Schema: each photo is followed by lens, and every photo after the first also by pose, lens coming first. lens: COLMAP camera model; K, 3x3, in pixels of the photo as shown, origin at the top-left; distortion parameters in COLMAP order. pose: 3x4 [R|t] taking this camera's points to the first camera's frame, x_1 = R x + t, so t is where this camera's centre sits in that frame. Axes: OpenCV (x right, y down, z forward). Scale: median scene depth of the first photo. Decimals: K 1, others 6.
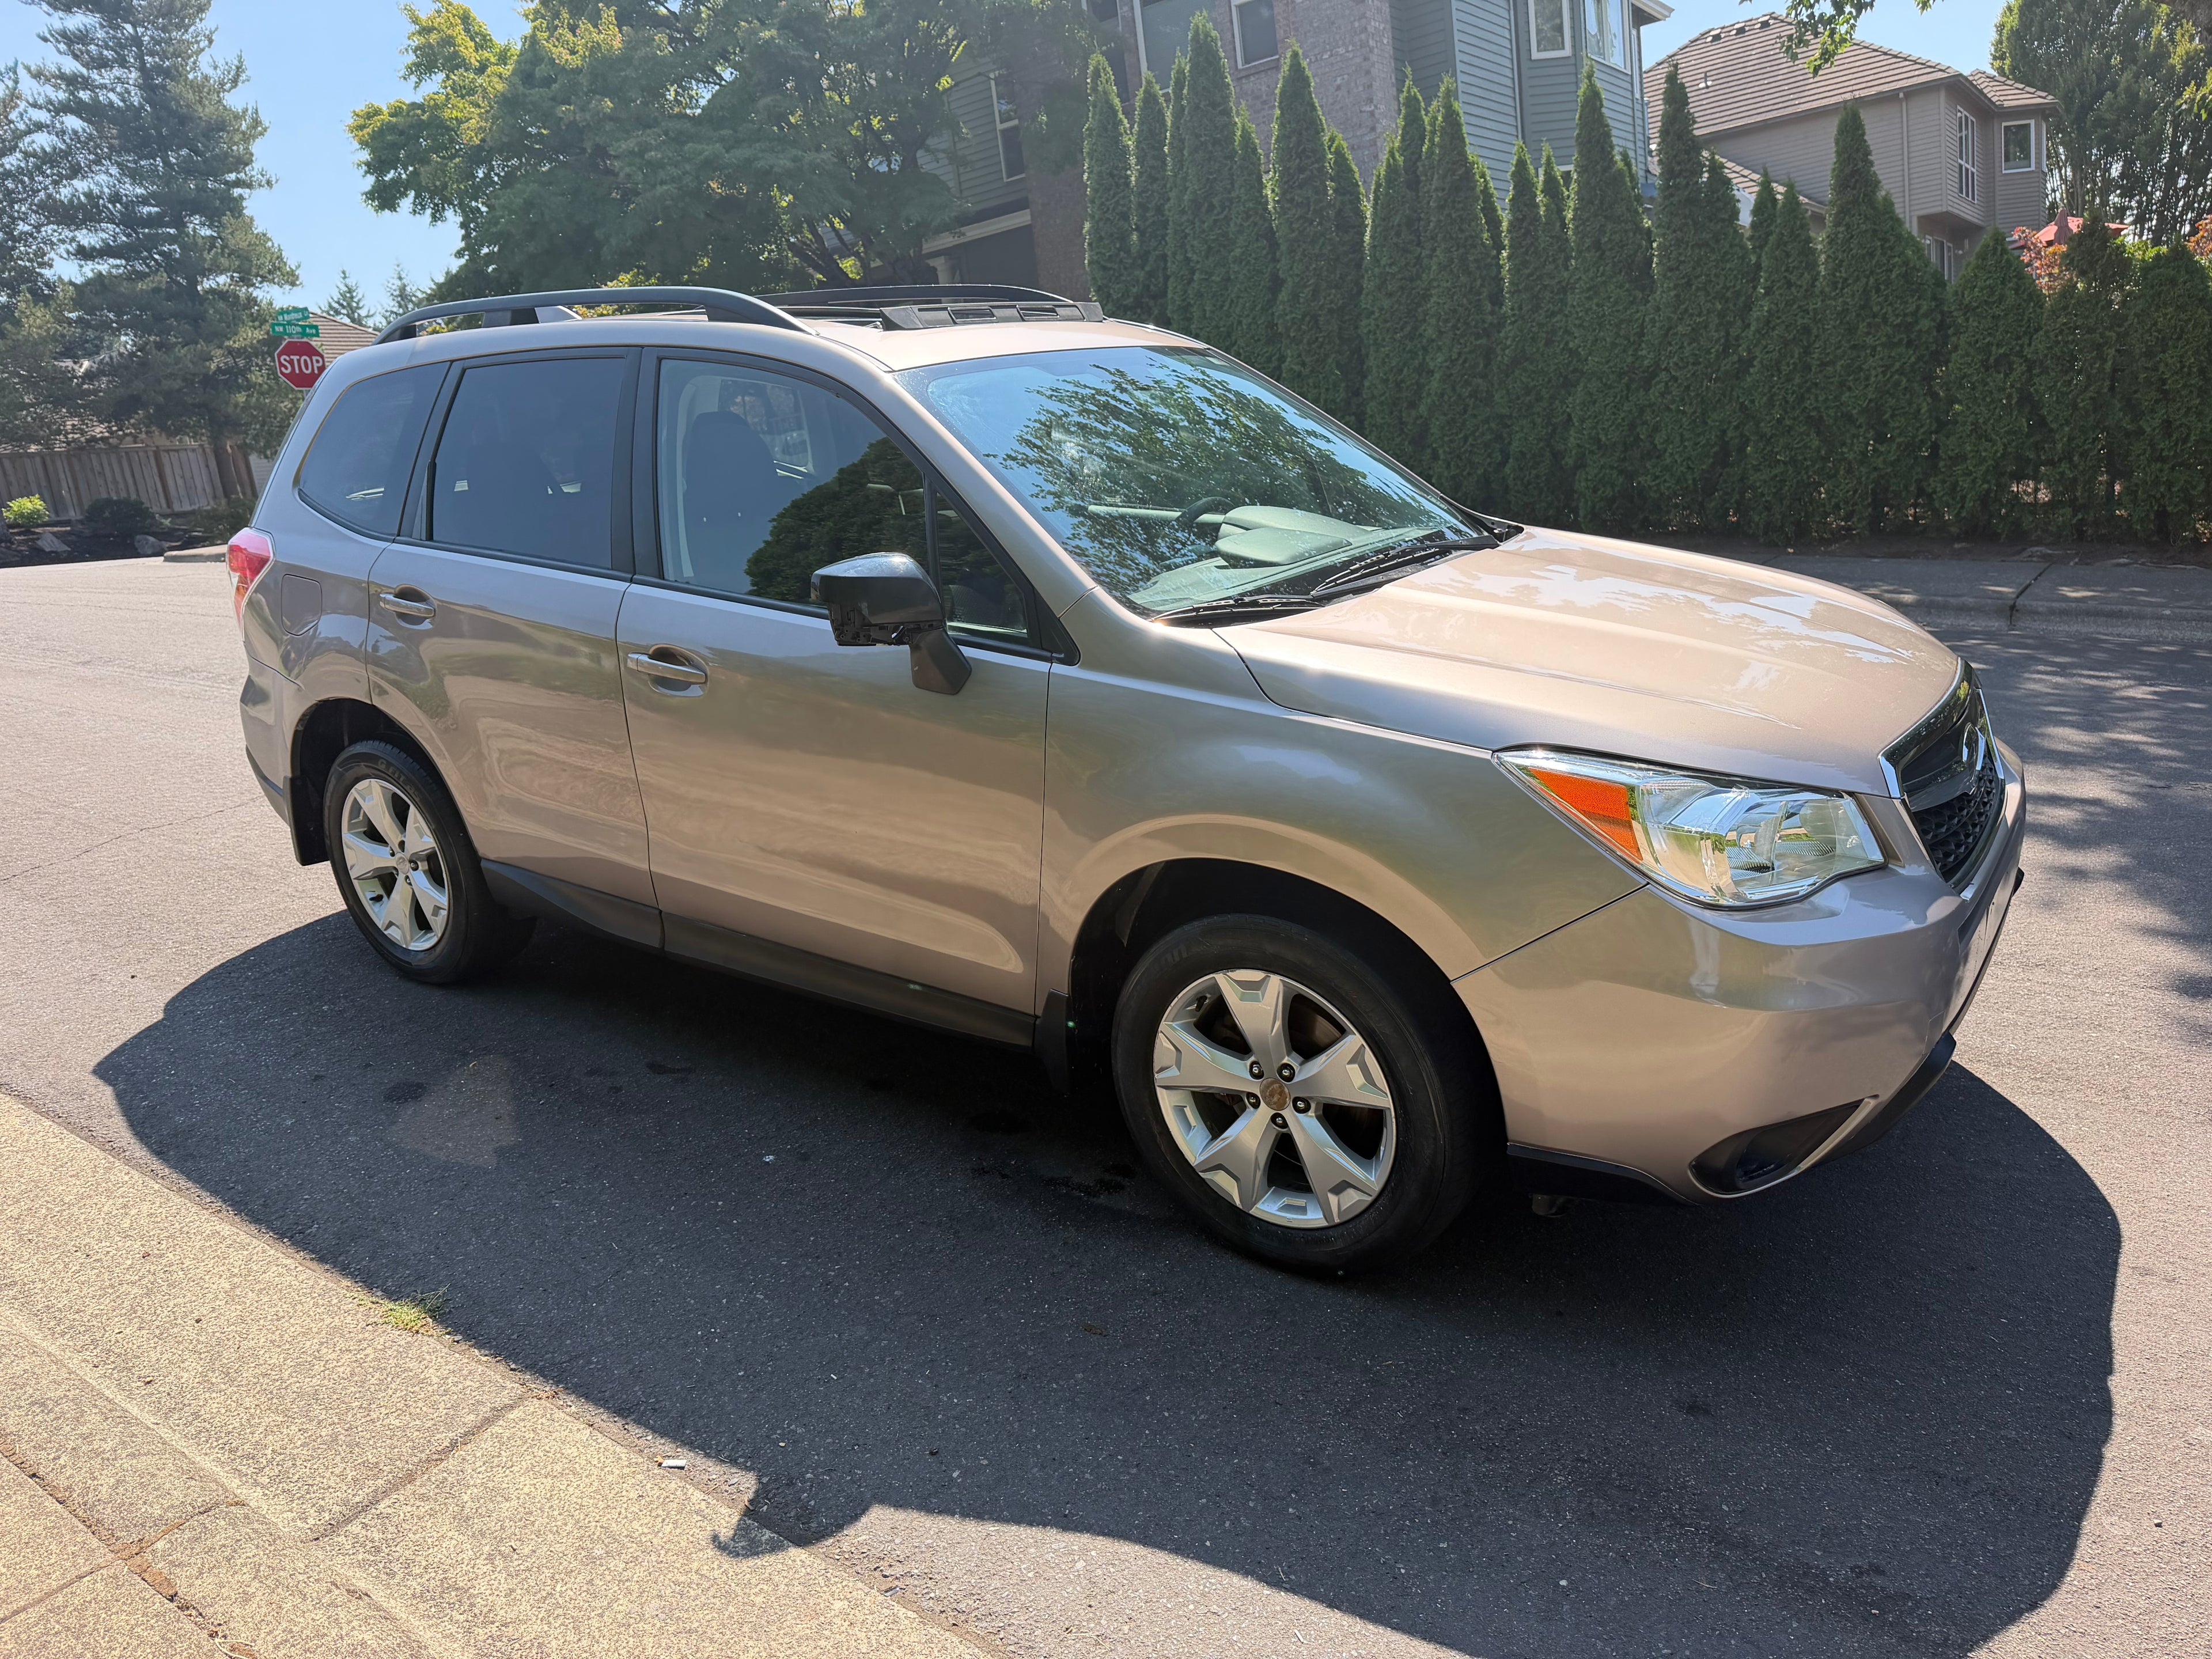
lens RADIAL K [[1572.6, 0, 1111.3], [0, 1572.6, 832.5], [0, 0, 1]] dist [0.011336, -0.015692]
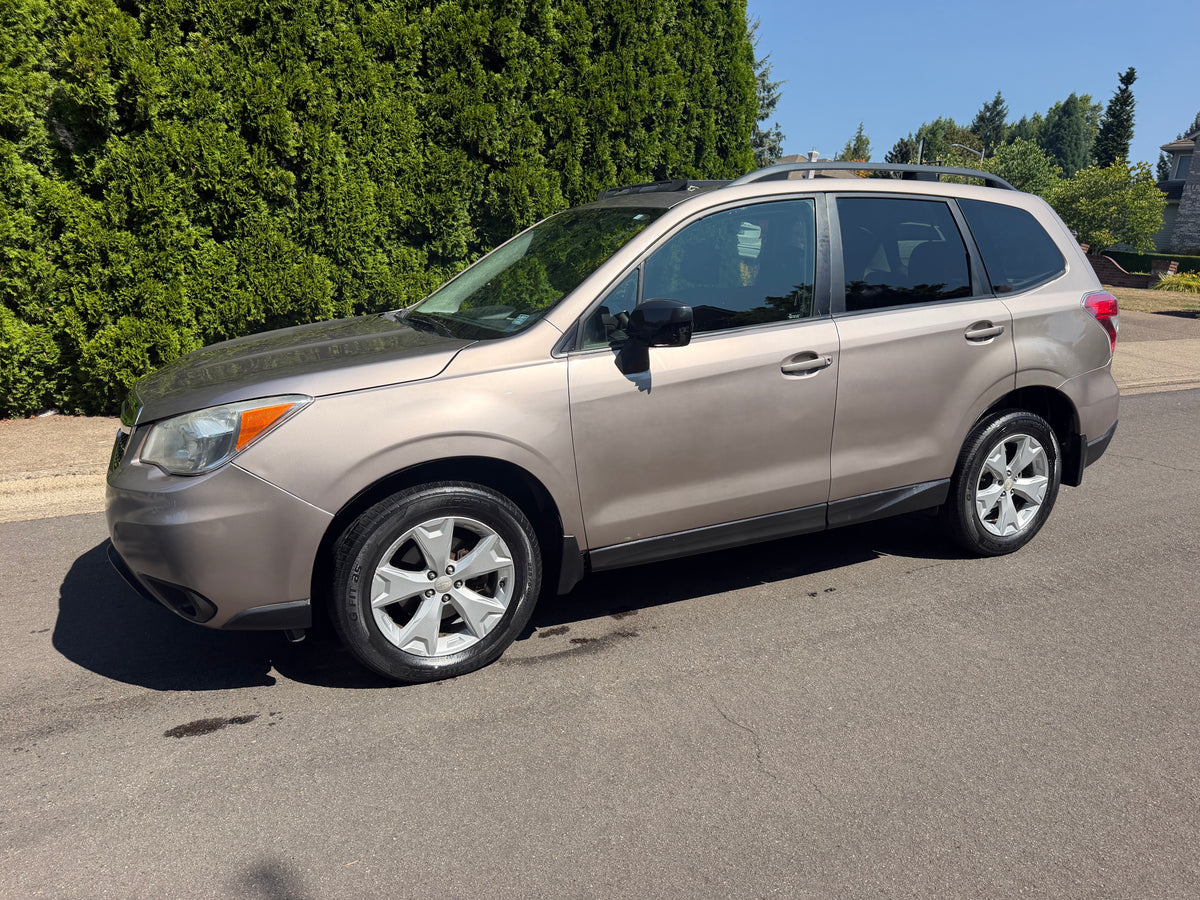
lens RADIAL K [[853.2, 0, 601.2], [0, 853.2, 457.5], [0, 0, 1]] dist [0.011336, -0.015692]
pose [[-0.479748, 0.257848, -0.838663, 0.293380], [-0.243117, 0.879353, 0.409430, -0.149767], [0.843052, 0.400316, -0.359181, 0.478169]]
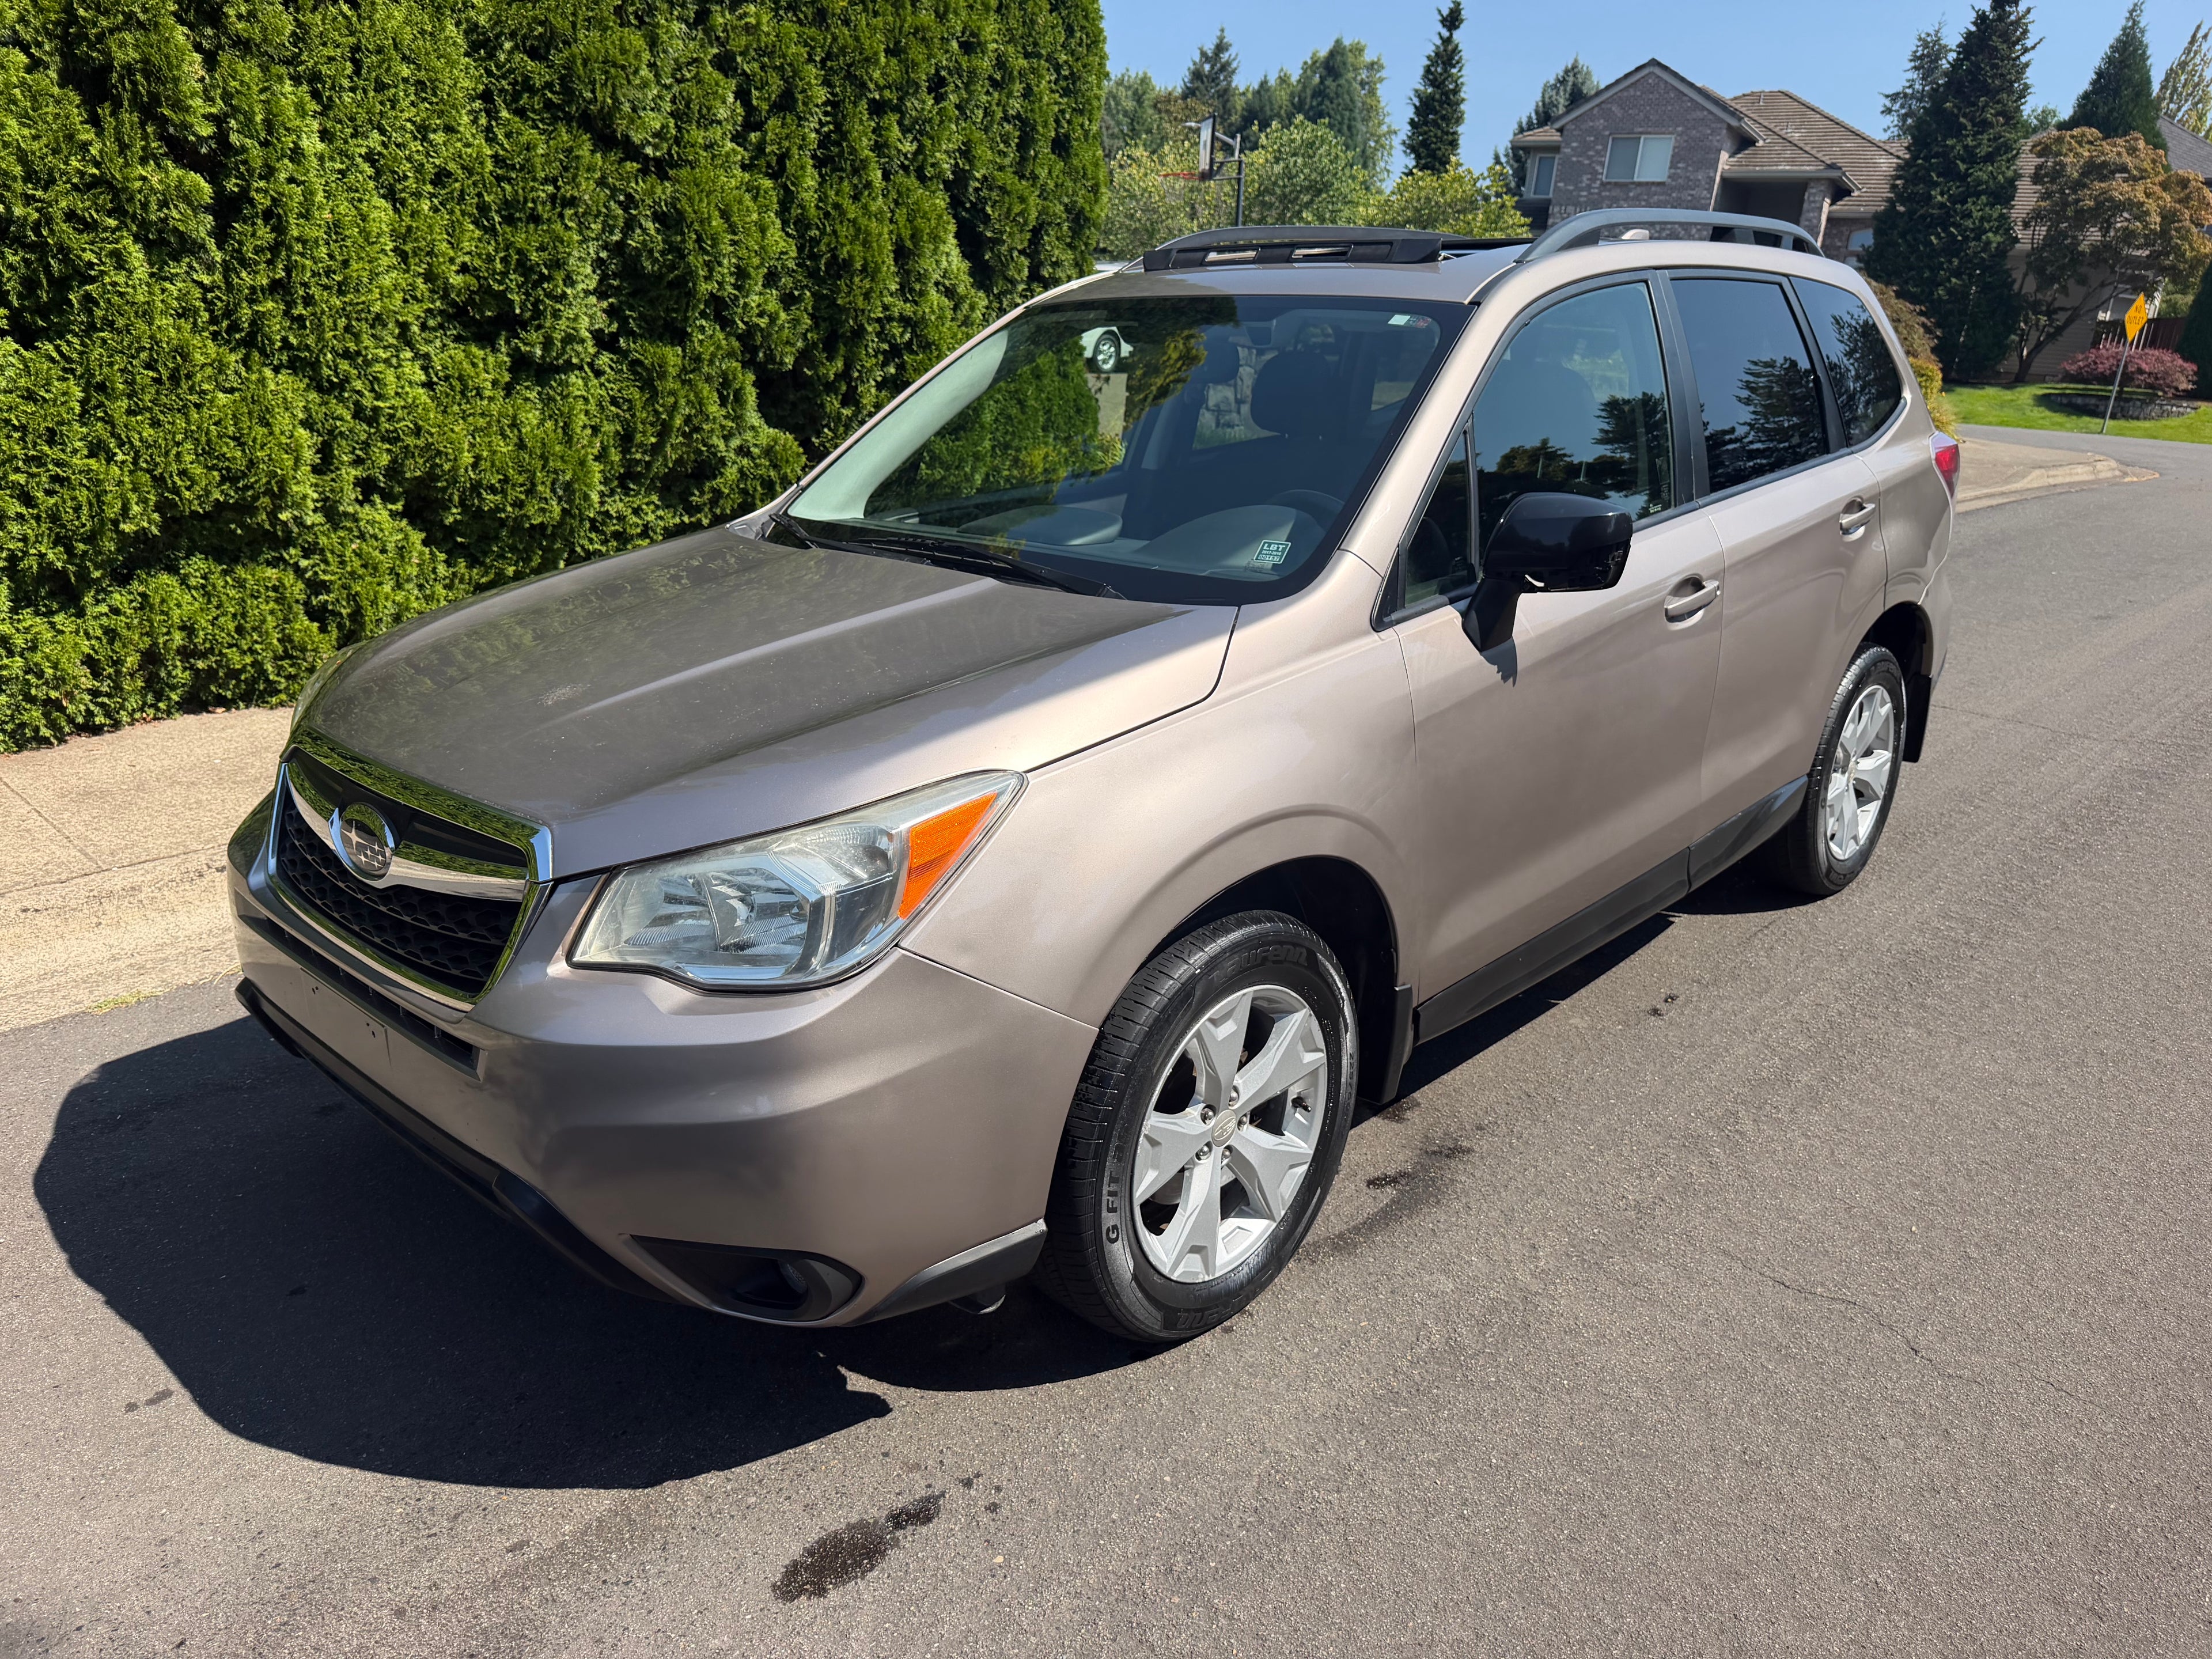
lens RADIAL K [[1572.6, 0, 1105.0], [0, 1572.6, 831.9], [0, 0, 1]] dist [0.011336, -0.015692]
pose [[-0.148393, 0.360598, -0.920841, 0.304574], [-0.290610, 0.874137, 0.389140, -0.119293], [0.945265, 0.325351, -0.024922, 0.339034]]
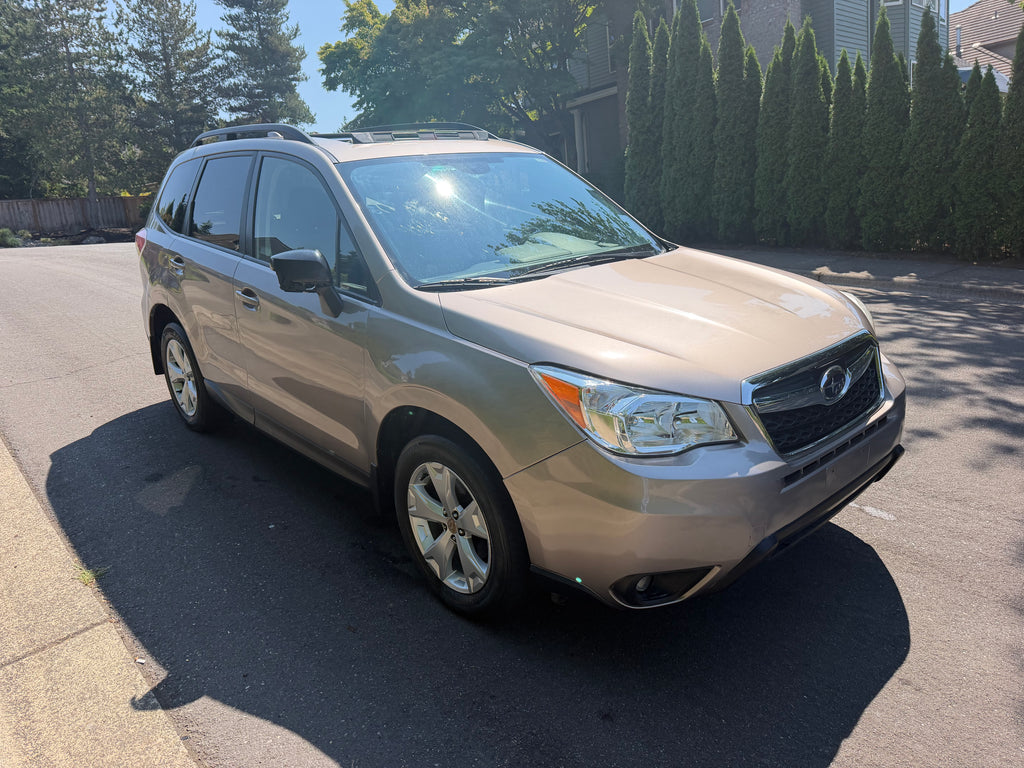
lens RADIAL K [[728.0, 0, 509.6], [0, 728.0, 388.1], [0, 0, 1]] dist [0.011336, -0.015692]
pose [[0.974048, 0.076561, -0.213001, 0.088437], [-0.073401, 0.997044, 0.022715, -0.008722], [0.214110, -0.006491, 0.976788, 0.025300]]
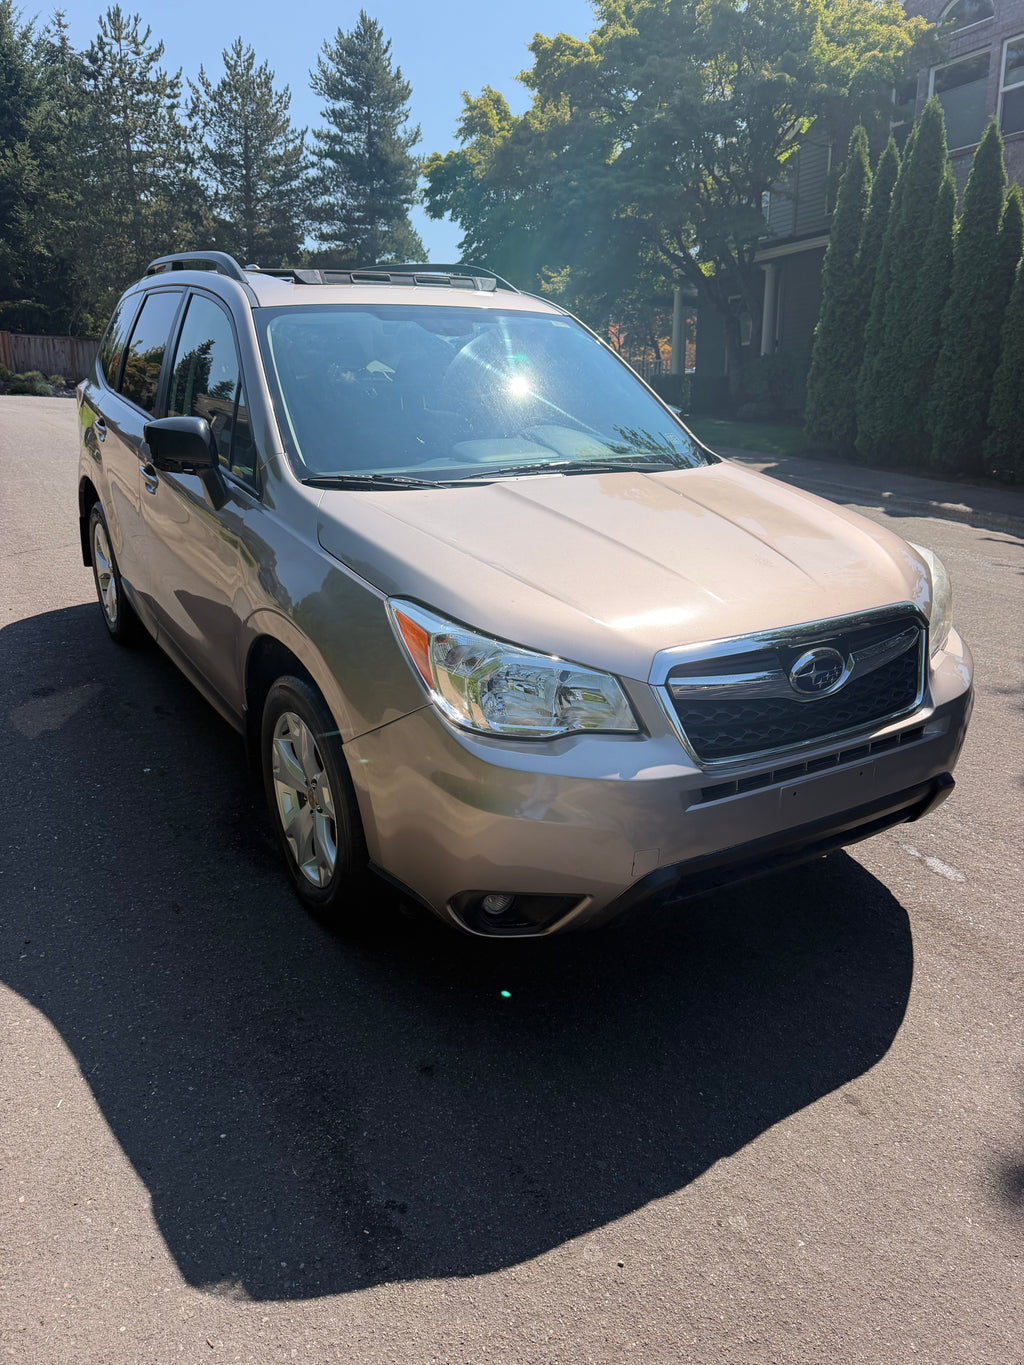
lens RADIAL K [[970.5, 0, 509.3], [0, 970.5, 689.3], [0, 0, 1]] dist [0.011336, -0.015692]
pose [[0.915748, 0.207382, -0.344090, 0.143910], [-0.185162, 0.977947, 0.096620, -0.015893], [0.356538, -0.024767, 0.933952, 0.044023]]
